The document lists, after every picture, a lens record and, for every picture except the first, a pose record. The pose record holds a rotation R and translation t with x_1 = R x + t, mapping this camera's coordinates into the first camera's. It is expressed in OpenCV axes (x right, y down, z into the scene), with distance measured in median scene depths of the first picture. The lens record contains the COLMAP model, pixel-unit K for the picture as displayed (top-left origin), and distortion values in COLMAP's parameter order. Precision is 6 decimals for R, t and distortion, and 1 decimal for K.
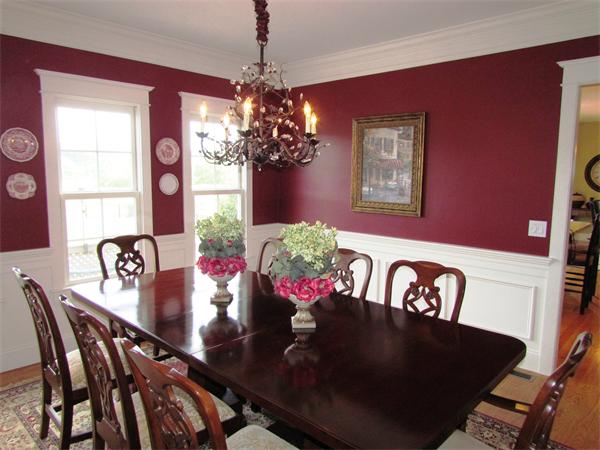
lens RADIAL K [[431.0, 0, 297.2], [0, 431.0, 225.1], [0, 0, 1]] dist [0.001569, -0.030978]
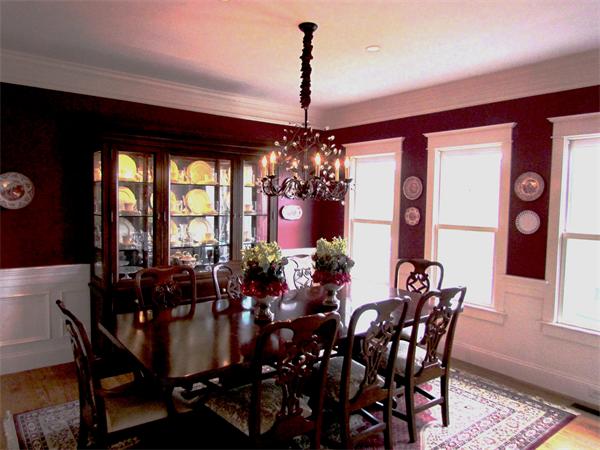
lens RADIAL K [[431.0, 0, 297.2], [0, 431.0, 225.1], [0, 0, 1]] dist [0.001569, -0.030978]
pose [[-0.123340, 0.043938, -0.991391, 0.827582], [-0.142102, 0.987942, 0.061464, -0.094206], [0.982138, 0.148460, -0.115609, 0.780625]]
